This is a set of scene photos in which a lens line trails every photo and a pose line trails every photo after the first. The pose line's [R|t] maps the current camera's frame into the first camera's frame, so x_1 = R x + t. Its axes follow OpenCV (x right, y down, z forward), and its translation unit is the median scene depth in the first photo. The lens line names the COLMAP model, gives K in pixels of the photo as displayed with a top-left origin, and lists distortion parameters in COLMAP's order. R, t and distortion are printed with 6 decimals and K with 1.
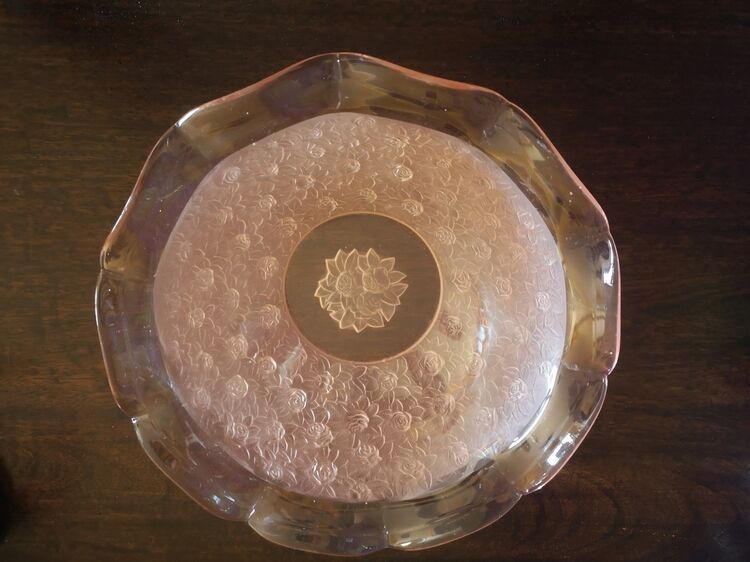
lens RADIAL K [[596.5, 0, 377.2], [0, 596.5, 281.4], [0, 0, 1]] dist [0.008187, 0.008184]
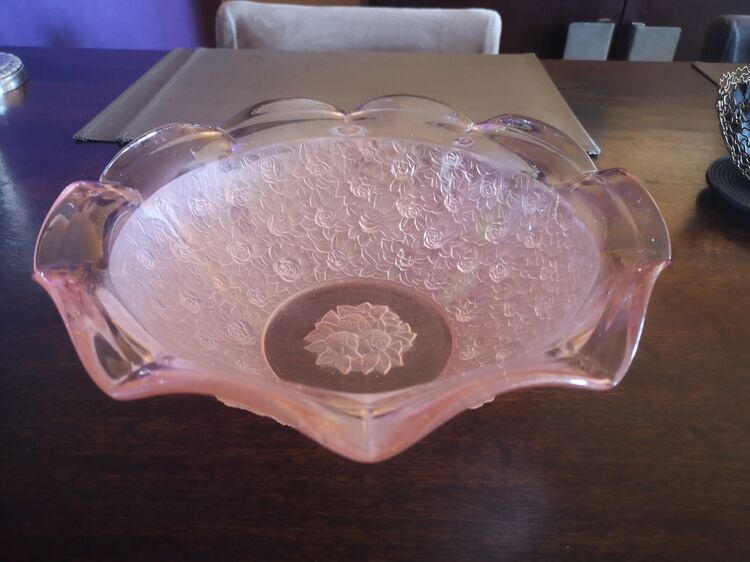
lens RADIAL K [[596.5, 0, 378.4], [0, 596.5, 280.6], [0, 0, 1]] dist [0.008187, 0.008184]
pose [[-0.999411, -0.033514, 0.007355, -0.056035], [0.030637, -0.775119, 0.631072, -0.456378], [-0.015449, 0.630926, 0.775689, 0.310518]]
